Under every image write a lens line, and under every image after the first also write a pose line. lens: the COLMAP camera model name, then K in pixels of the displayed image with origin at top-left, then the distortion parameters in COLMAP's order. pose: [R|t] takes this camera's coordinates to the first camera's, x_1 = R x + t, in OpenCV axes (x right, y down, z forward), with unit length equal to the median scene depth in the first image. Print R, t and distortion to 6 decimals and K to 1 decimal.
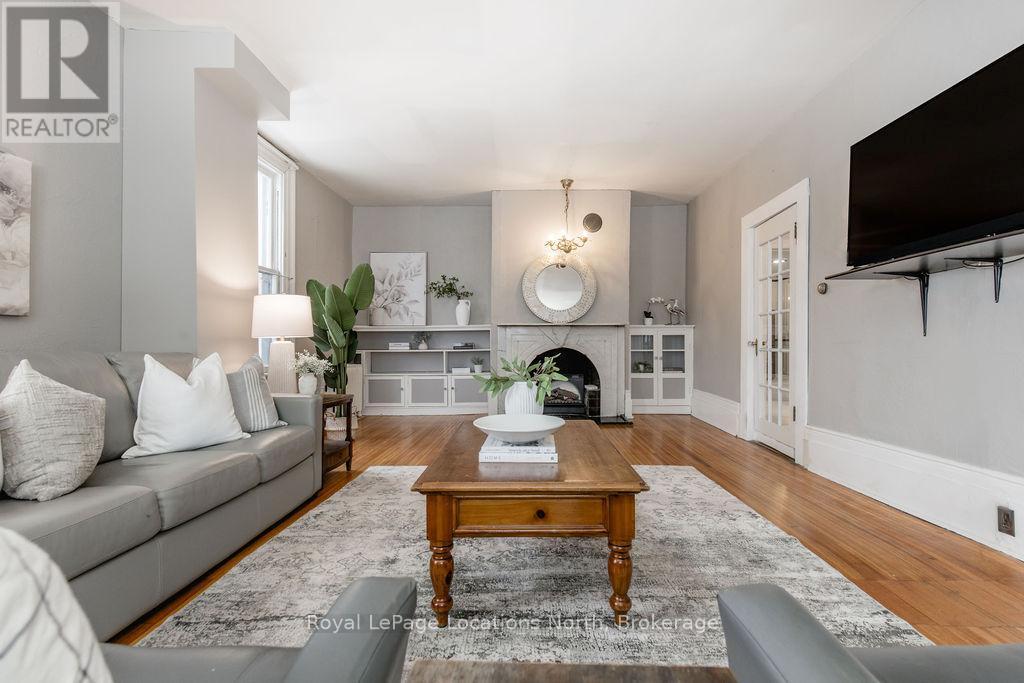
lens RADIAL K [[466.8, 0, 512.3], [0, 466.8, 344.3], [0, 0, 1]] dist [0.008611, 0.000003]
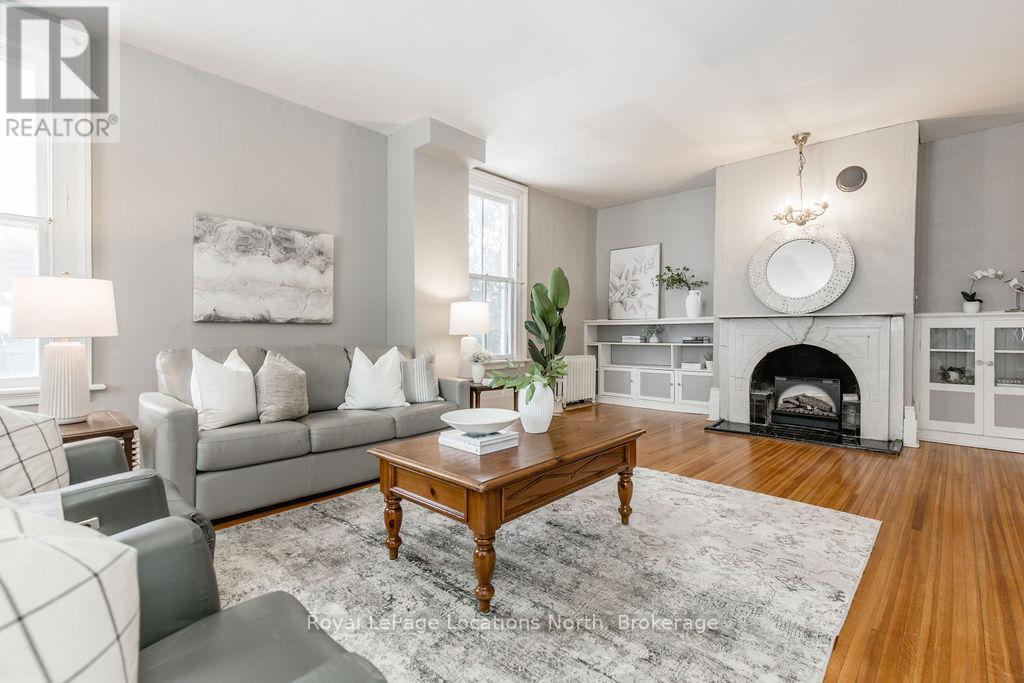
lens RADIAL K [[466.8, 0, 508.3], [0, 466.8, 335.5], [0, 0, 1]] dist [0.008611, 0.000003]
pose [[0.737695, 0.007434, -0.675093, 0.272115], [-0.002453, 0.999962, 0.008331, -0.012865], [0.675130, -0.004490, 0.737685, 0.066546]]
